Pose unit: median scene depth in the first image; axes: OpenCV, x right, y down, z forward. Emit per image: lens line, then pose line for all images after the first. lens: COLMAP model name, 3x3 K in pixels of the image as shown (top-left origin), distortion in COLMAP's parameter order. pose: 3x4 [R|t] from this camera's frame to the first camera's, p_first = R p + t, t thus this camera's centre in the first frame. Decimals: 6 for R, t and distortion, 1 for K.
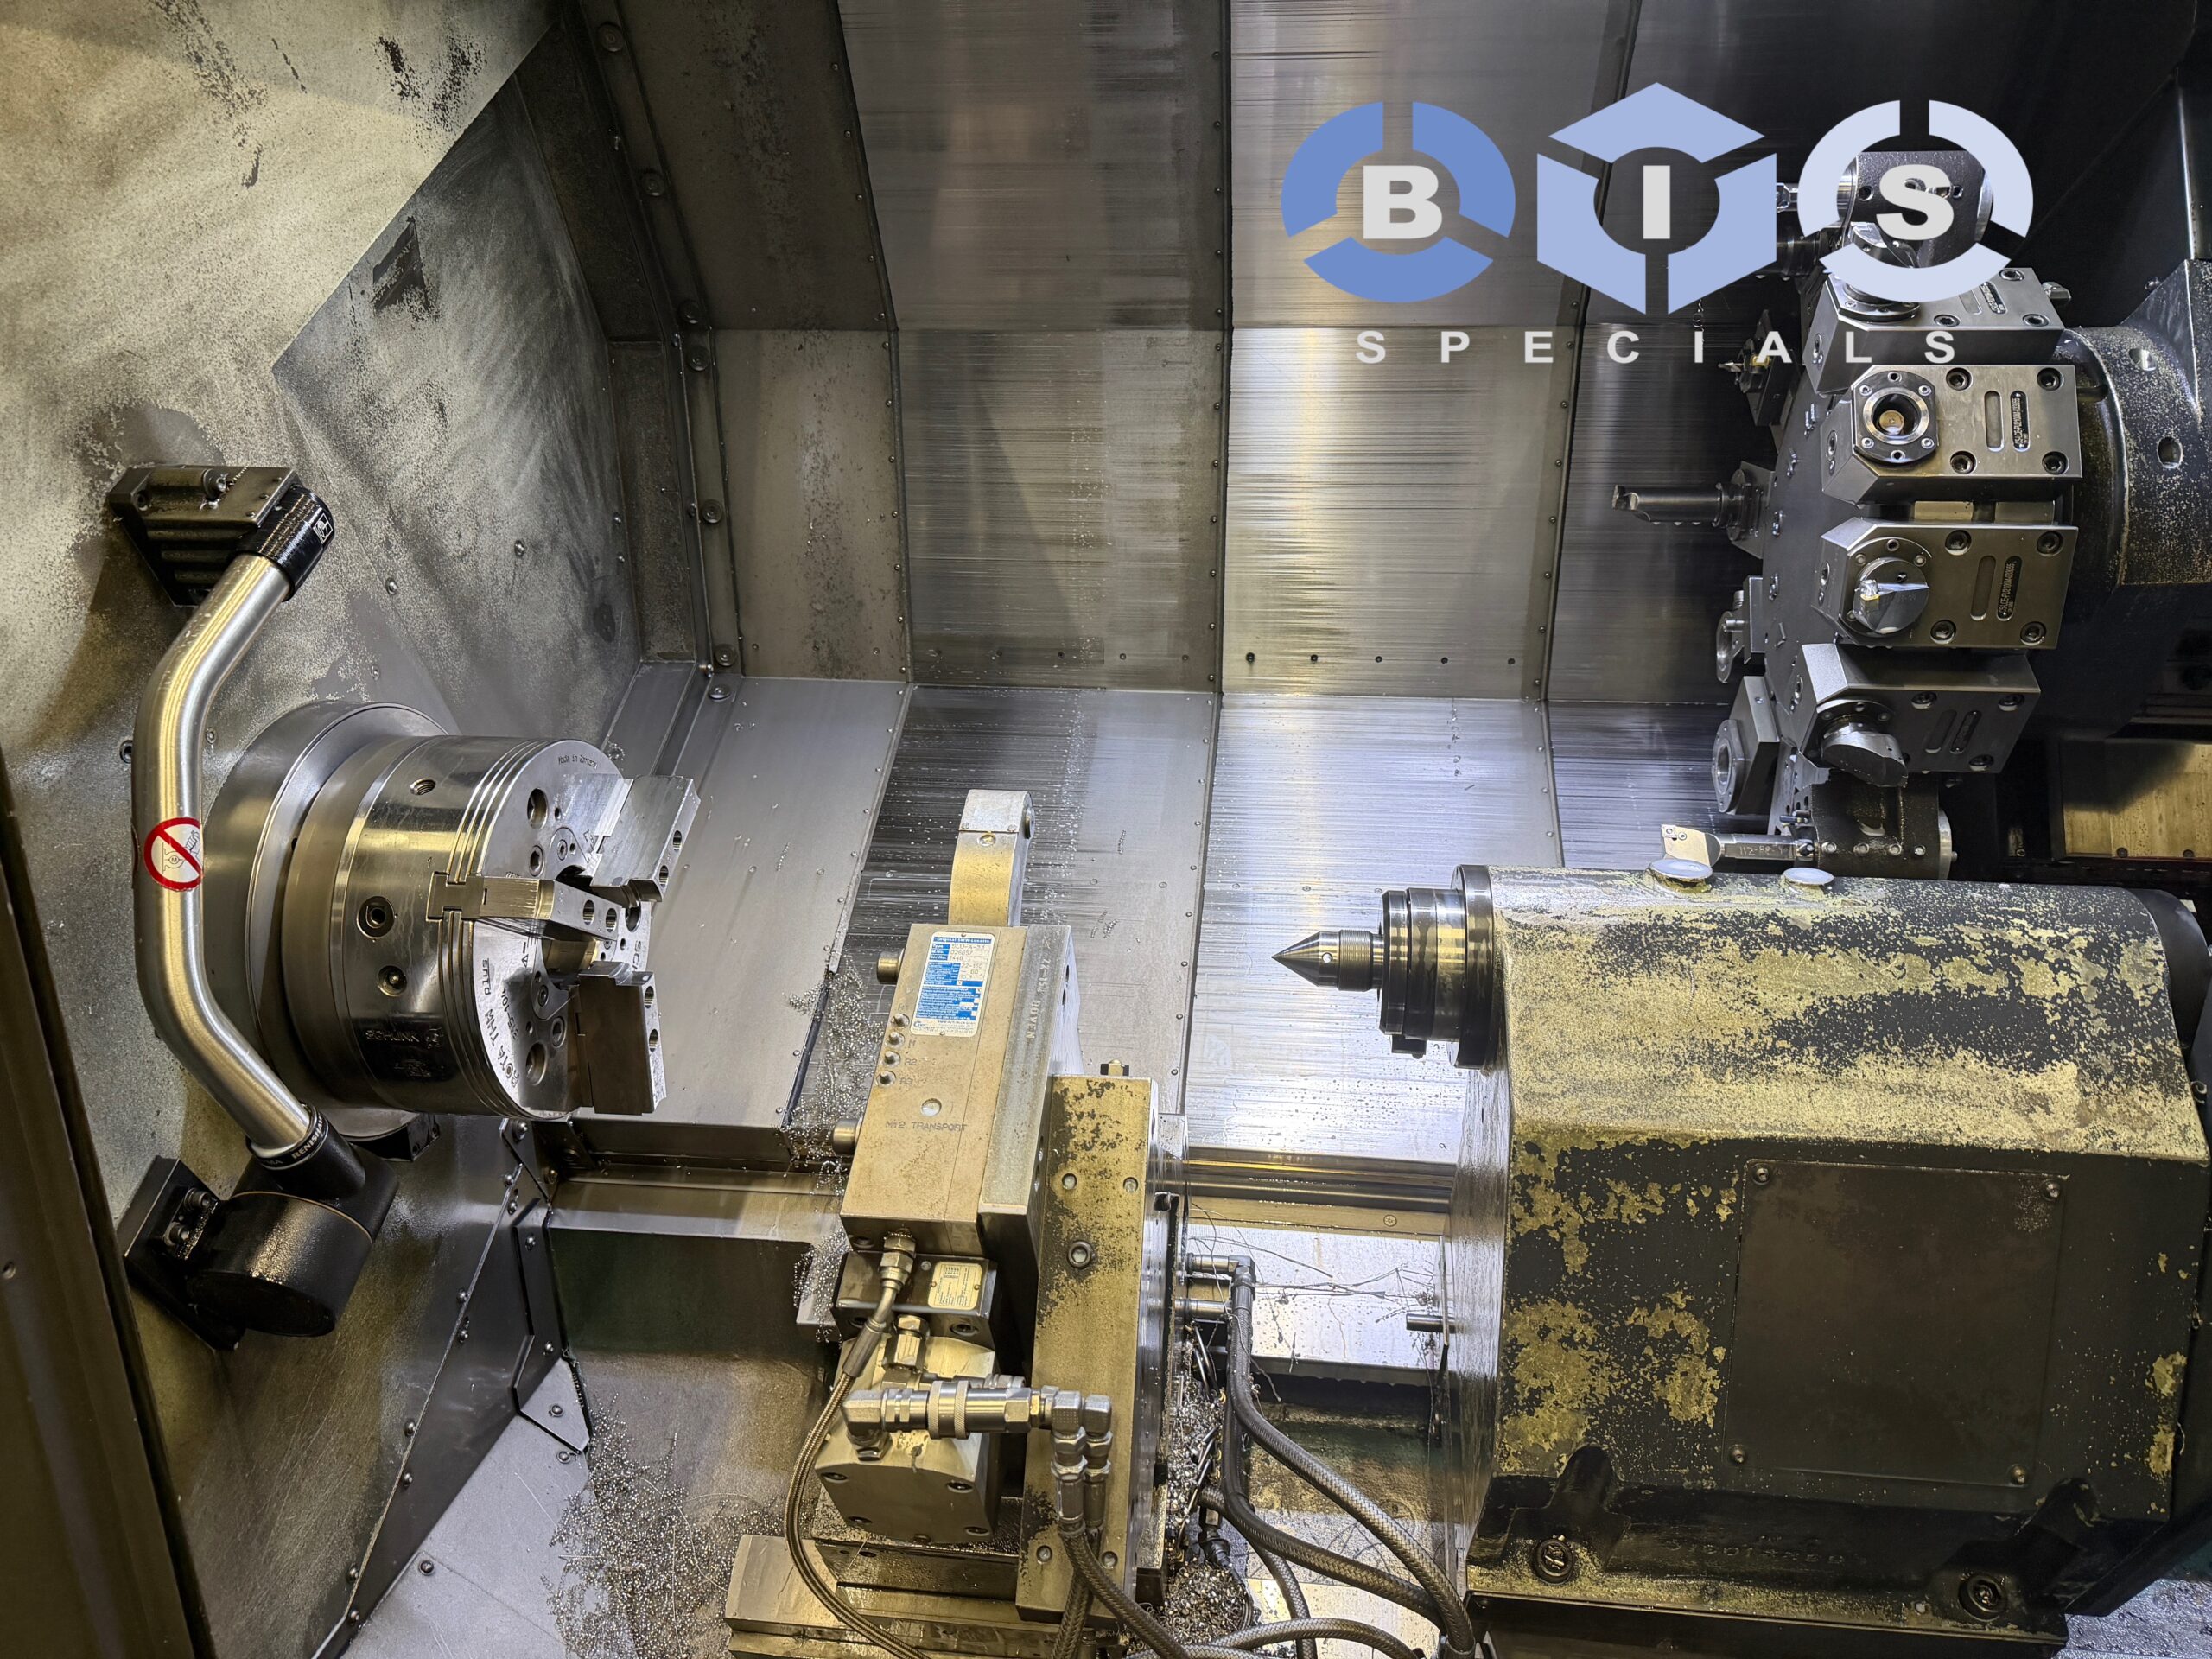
lens RADIAL K [[1570.9, 0, 1128.8], [0, 1570.9, 840.9], [0, 0, 1]] dist [0.110101, -0.157512]
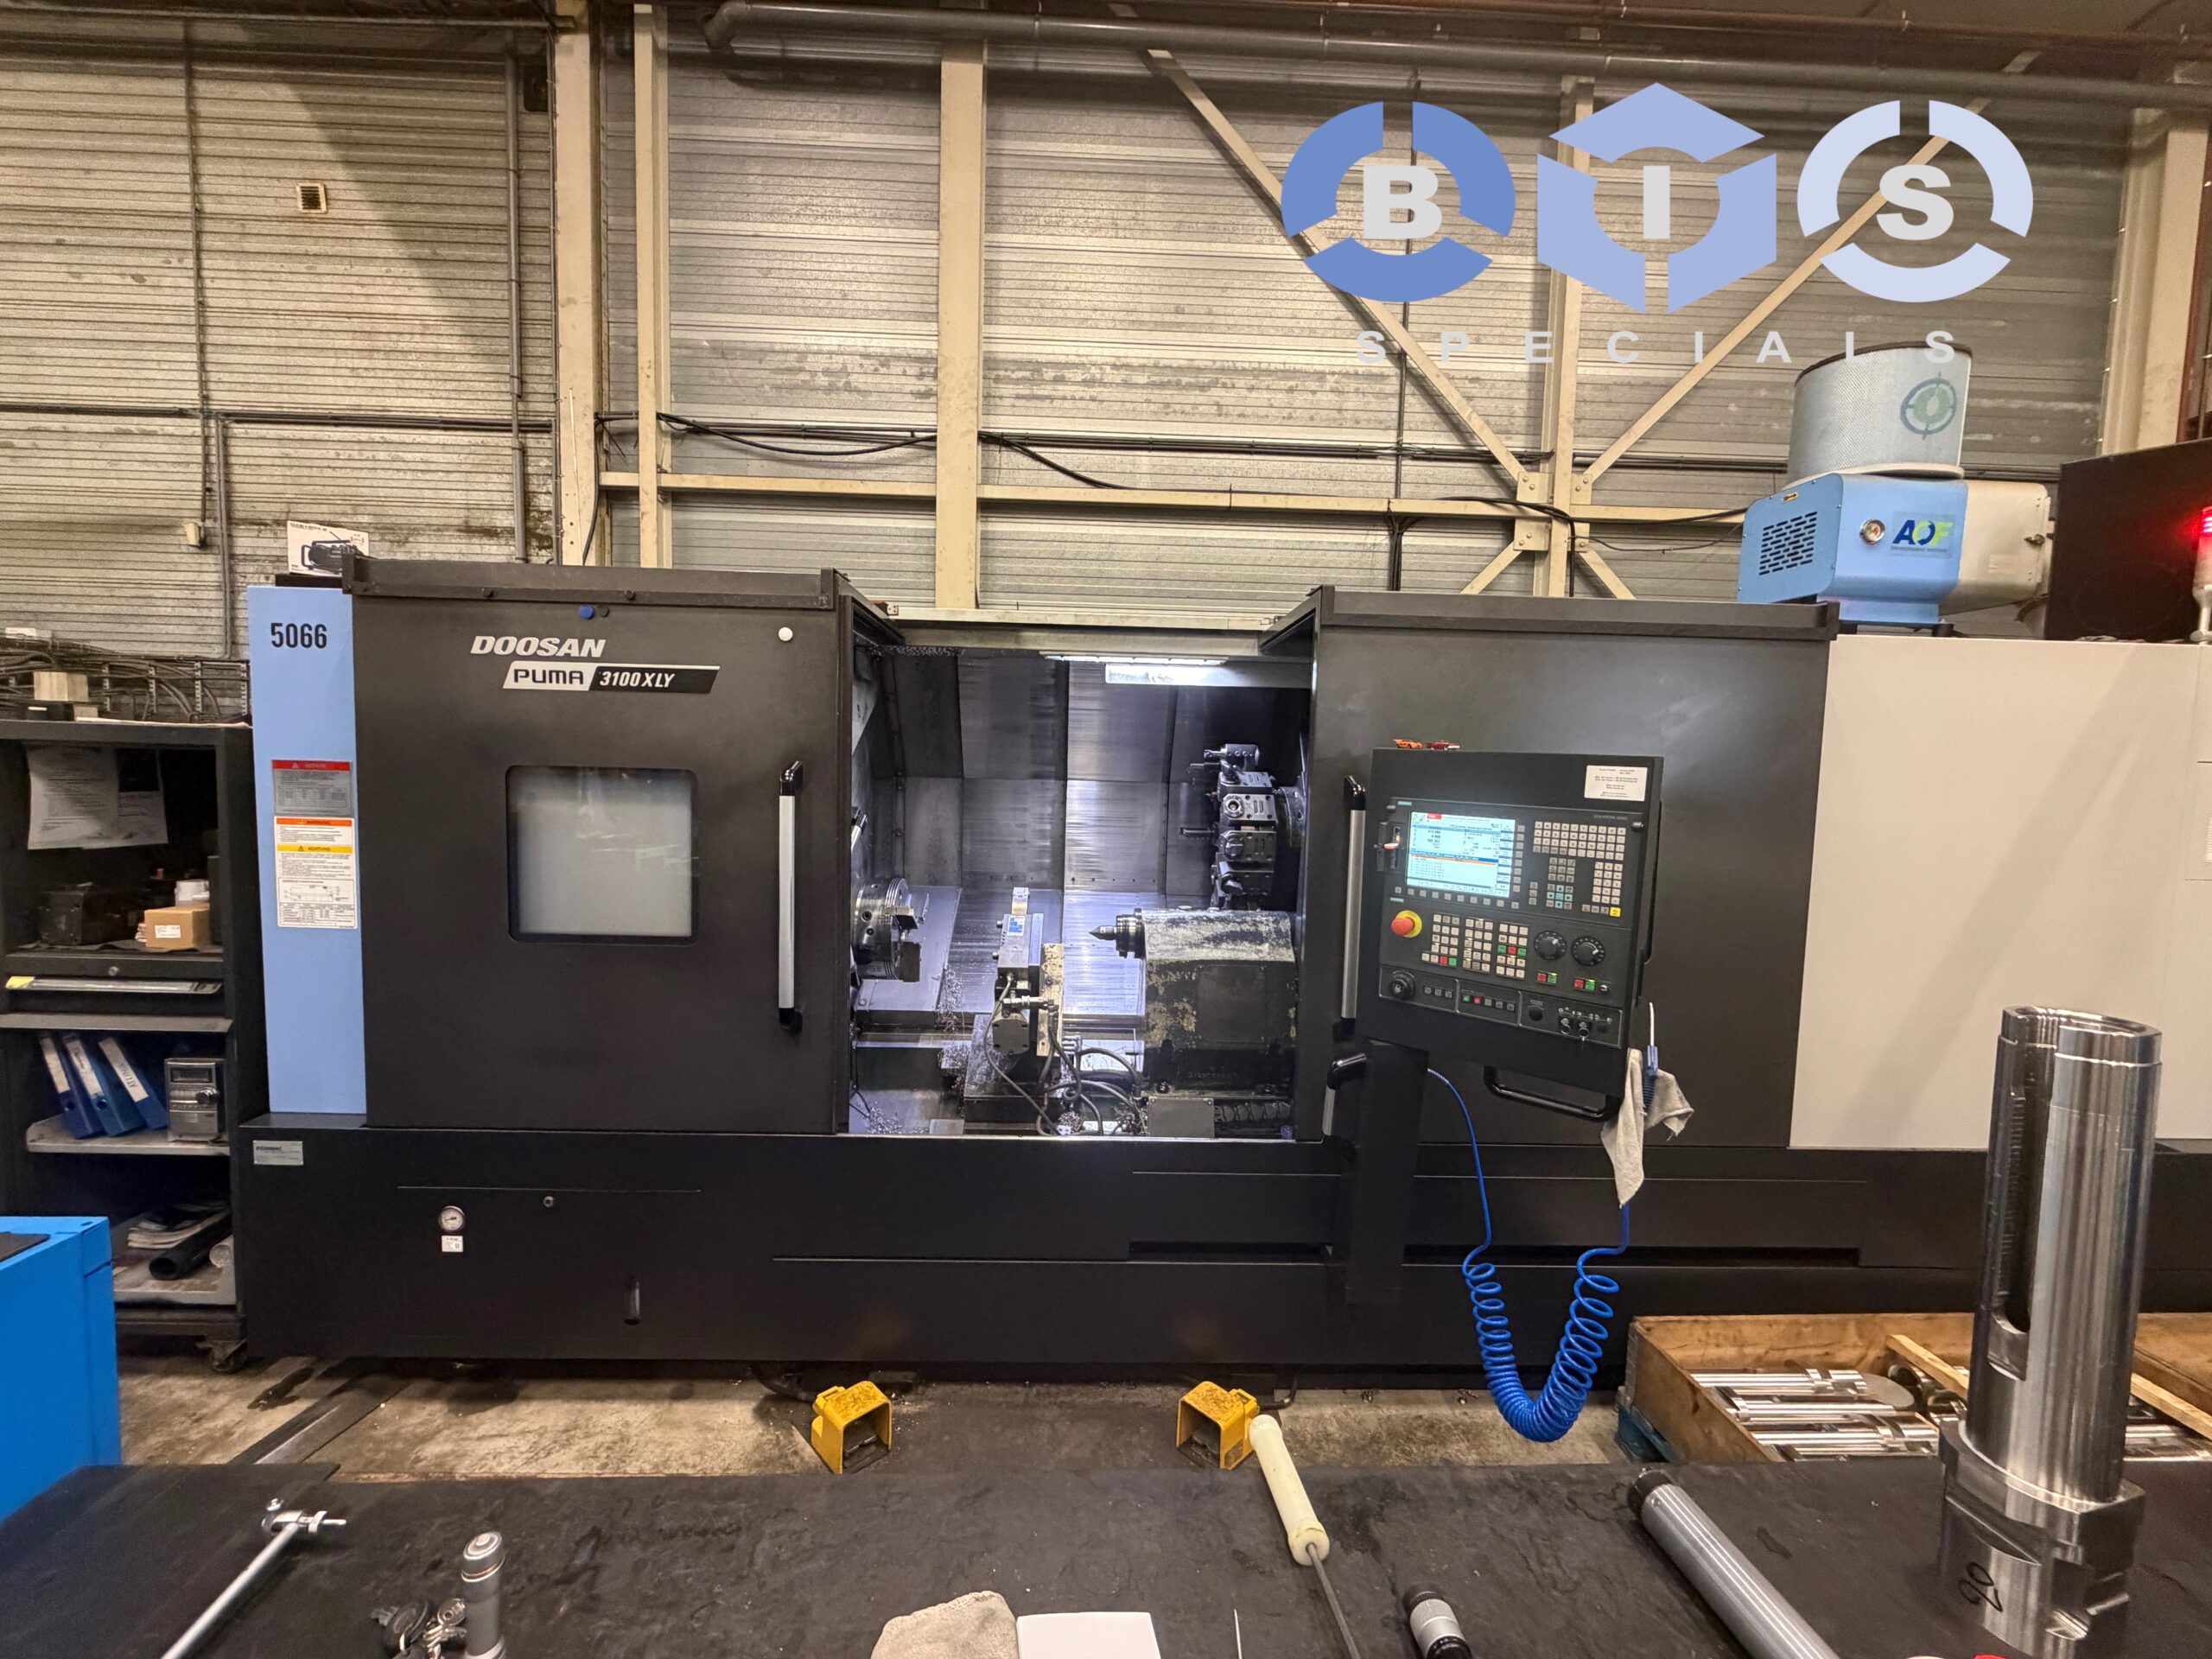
lens RADIAL K [[893.7, 0, 1106.0], [0, 893.7, 829.5], [0, 0, 1]] dist [0.000023, -0.000002]
pose [[0.988962, 0.017026, 0.147189, -0.146630], [0.020310, 0.968423, -0.248483, 0.280381], [-0.146772, 0.248730, 0.957388, -0.892386]]
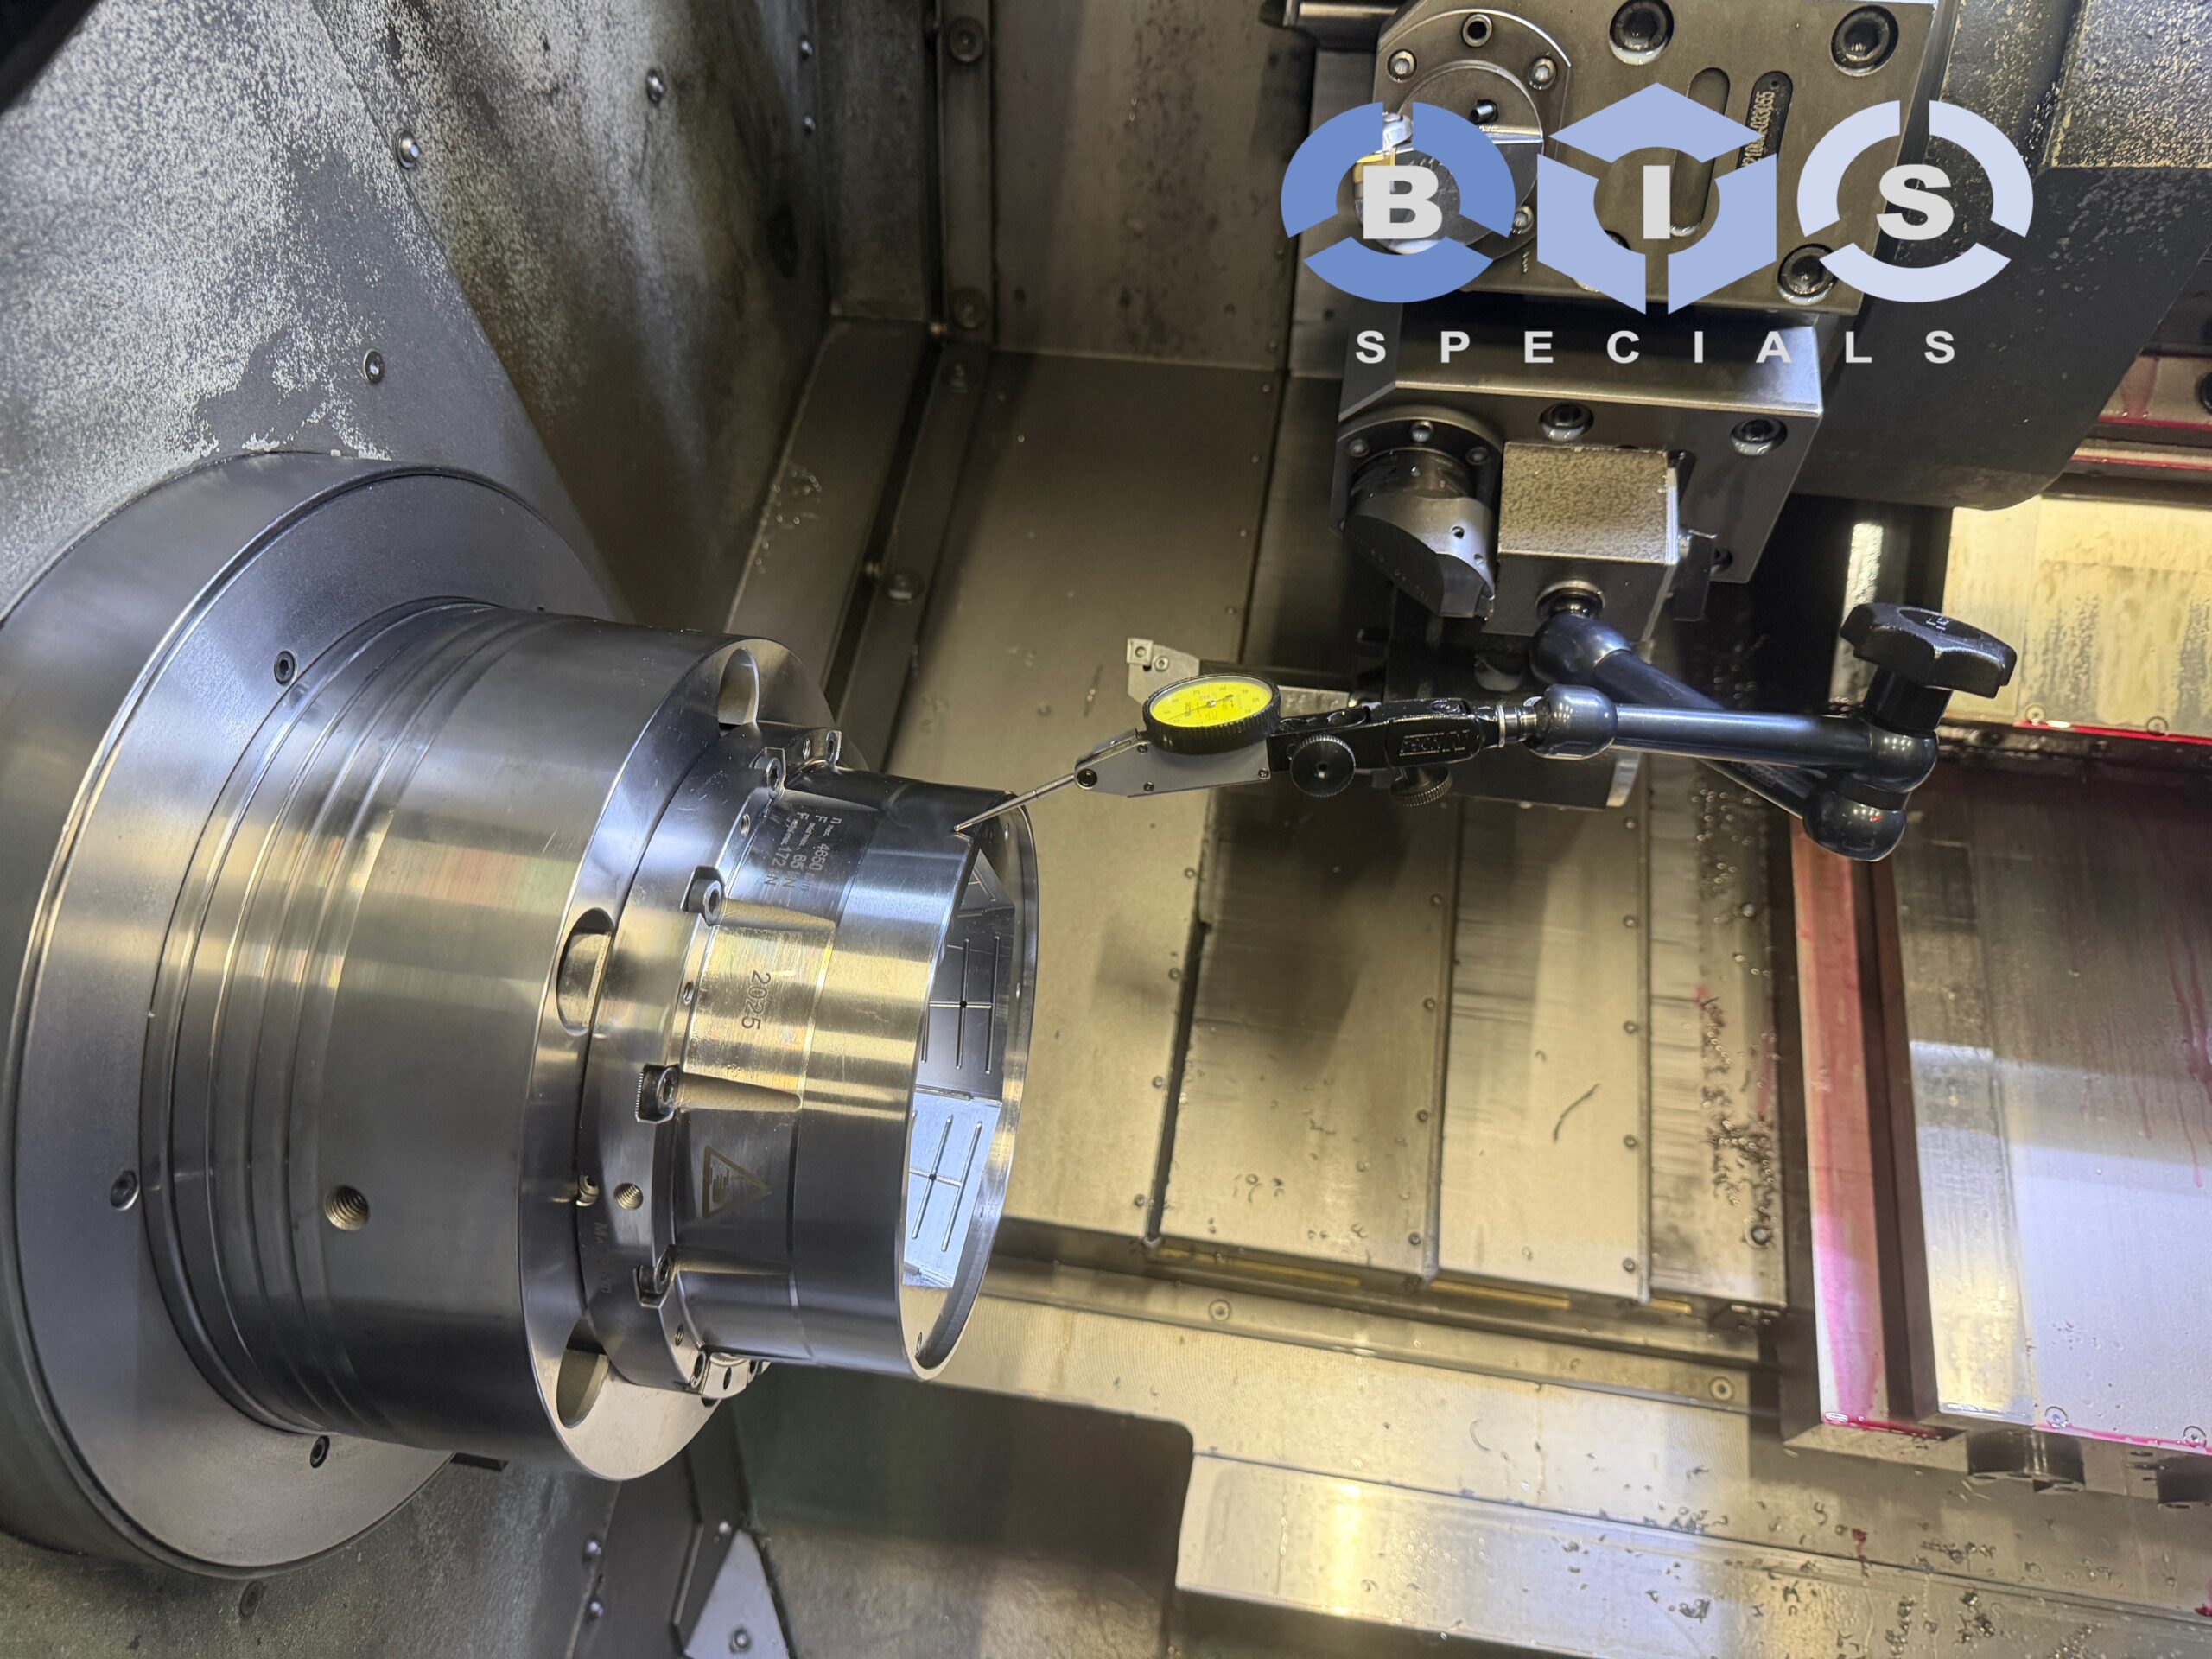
lens RADIAL K [[1604.0, 0, 1100.5], [0, 1604.0, 809.2], [0, 0, 1]] dist [0.000442, -0.003961]
pose [[0.997981, 0.052041, -0.036405, -0.216038], [-0.043806, 0.979076, 0.198722, -0.068298], [0.045985, -0.196726, 0.979379, 0.476108]]
